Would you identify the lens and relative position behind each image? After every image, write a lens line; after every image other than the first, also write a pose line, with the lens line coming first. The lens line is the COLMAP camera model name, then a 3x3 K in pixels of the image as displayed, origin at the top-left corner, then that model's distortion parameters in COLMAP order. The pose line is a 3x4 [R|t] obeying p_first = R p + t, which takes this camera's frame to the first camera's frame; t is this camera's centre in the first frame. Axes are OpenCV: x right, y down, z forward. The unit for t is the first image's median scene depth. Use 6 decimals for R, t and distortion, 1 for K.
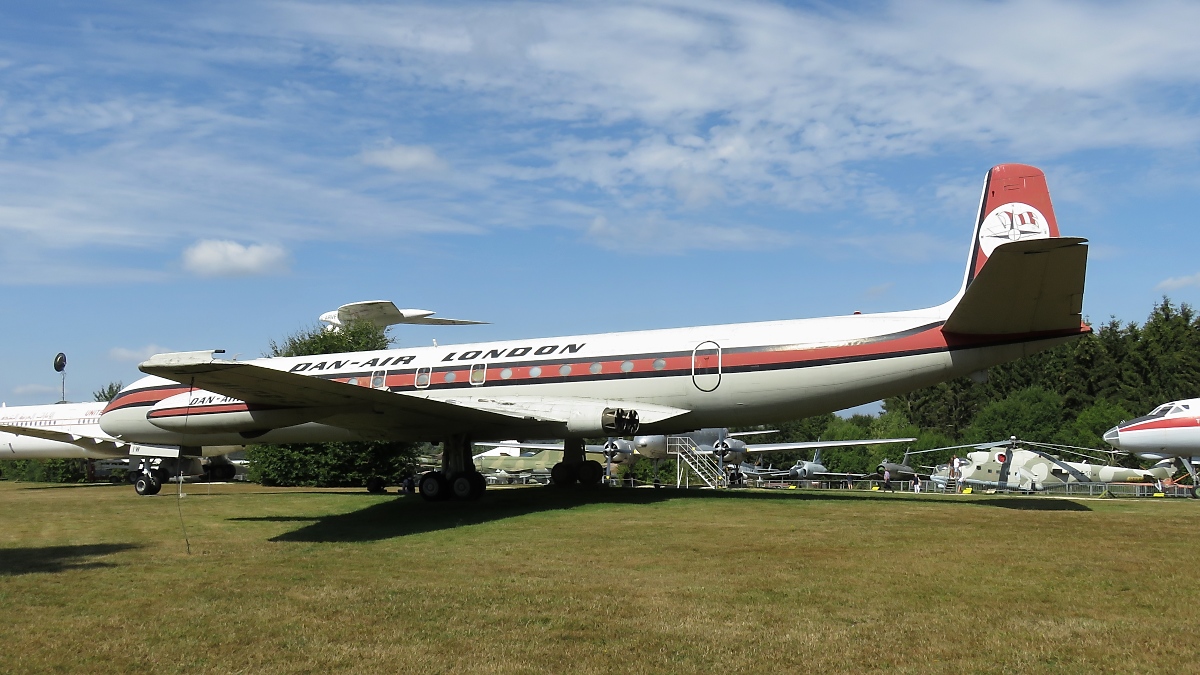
lens RADIAL K [[1113.1, 0, 600.0], [0, 1113.1, 337.5], [0, 0, 1]] dist [0.001254, -0.010299]
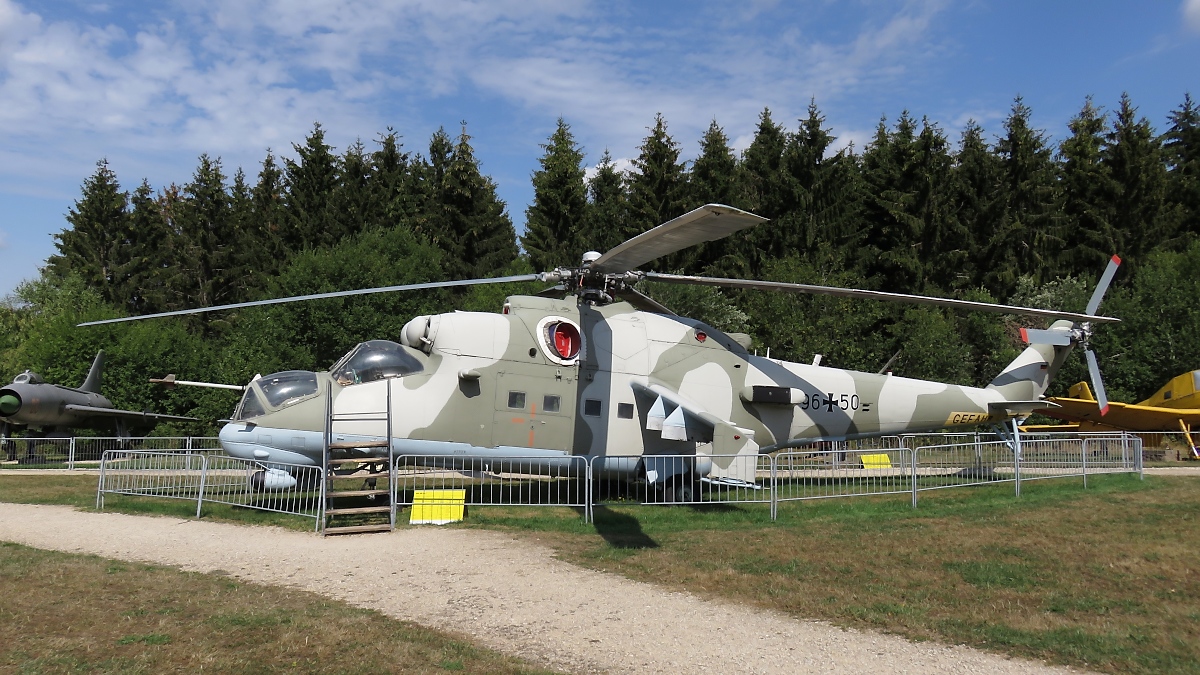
lens RADIAL K [[979.5, 0, 646.1], [0, 979.5, 340.8], [0, 0, 1]] dist [-0.000527, -0.044972]
pose [[0.709678, 0.027357, 0.703995, 0.162309], [-0.067198, 0.997319, 0.028985, 0.070364], [-0.701315, -0.067877, 0.709613, 0.588350]]
